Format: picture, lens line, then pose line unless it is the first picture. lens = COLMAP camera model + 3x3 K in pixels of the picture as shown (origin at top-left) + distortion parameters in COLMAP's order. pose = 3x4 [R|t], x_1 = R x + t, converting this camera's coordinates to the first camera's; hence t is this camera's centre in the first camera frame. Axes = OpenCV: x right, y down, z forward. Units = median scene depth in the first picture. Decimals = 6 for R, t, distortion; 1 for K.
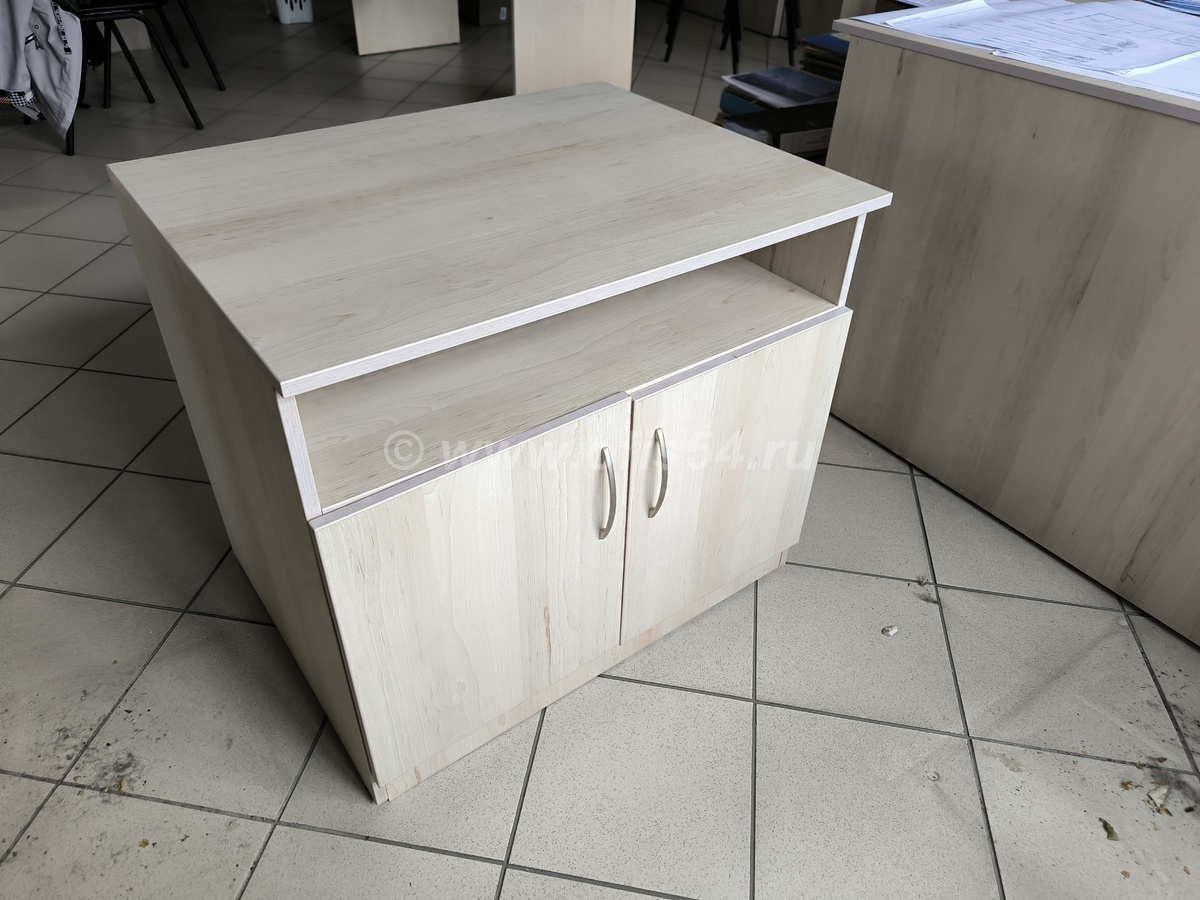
lens RADIAL K [[851.4, 0, 589.8], [0, 851.4, 452.6], [0, 0, 1]] dist [0.009528, 0.004953]
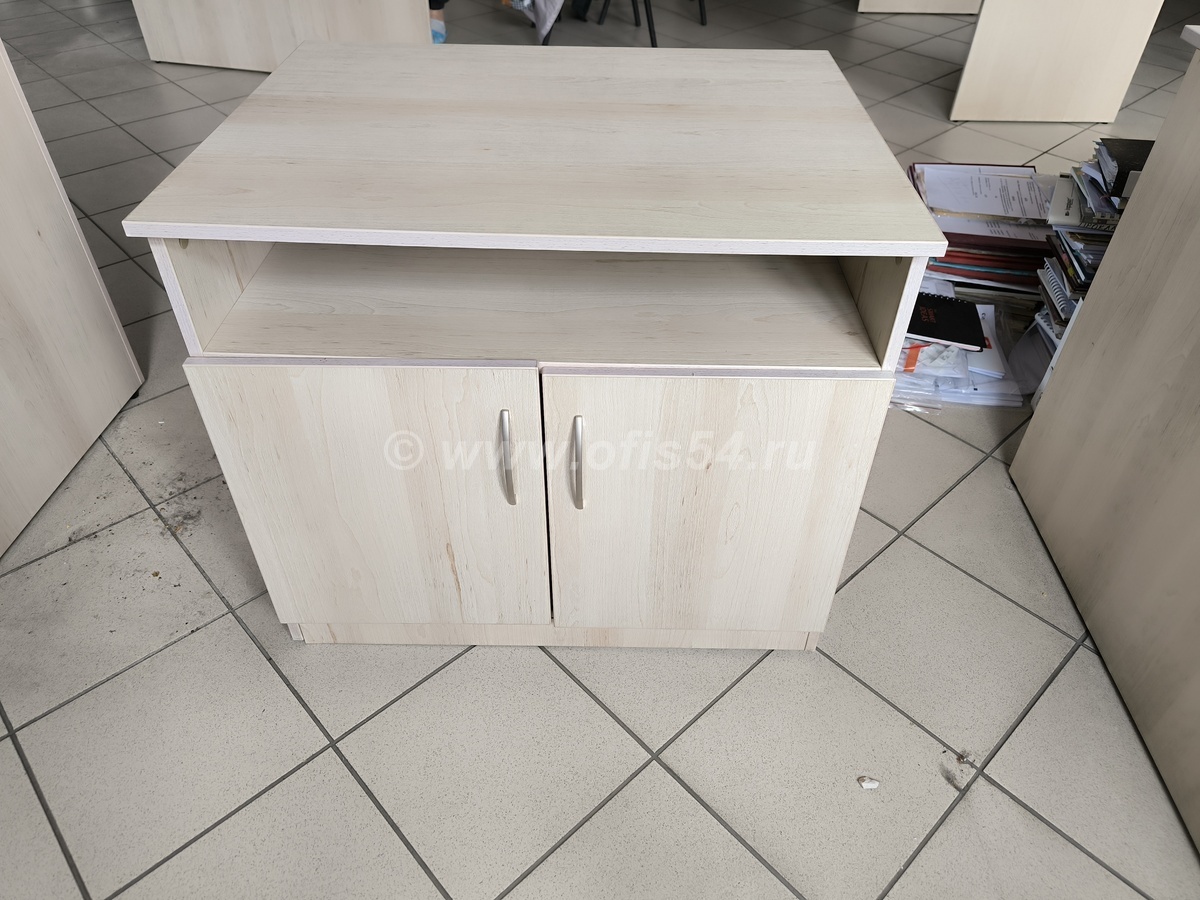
lens RADIAL K [[851.4, 0, 595.6], [0, 851.4, 451.4], [0, 0, 1]] dist [0.009528, 0.004953]
pose [[0.796184, 0.384598, -0.467092, 0.484795], [-0.366614, 0.920782, 0.133246, -0.109802], [0.481336, 0.065155, 0.874111, 0.184513]]
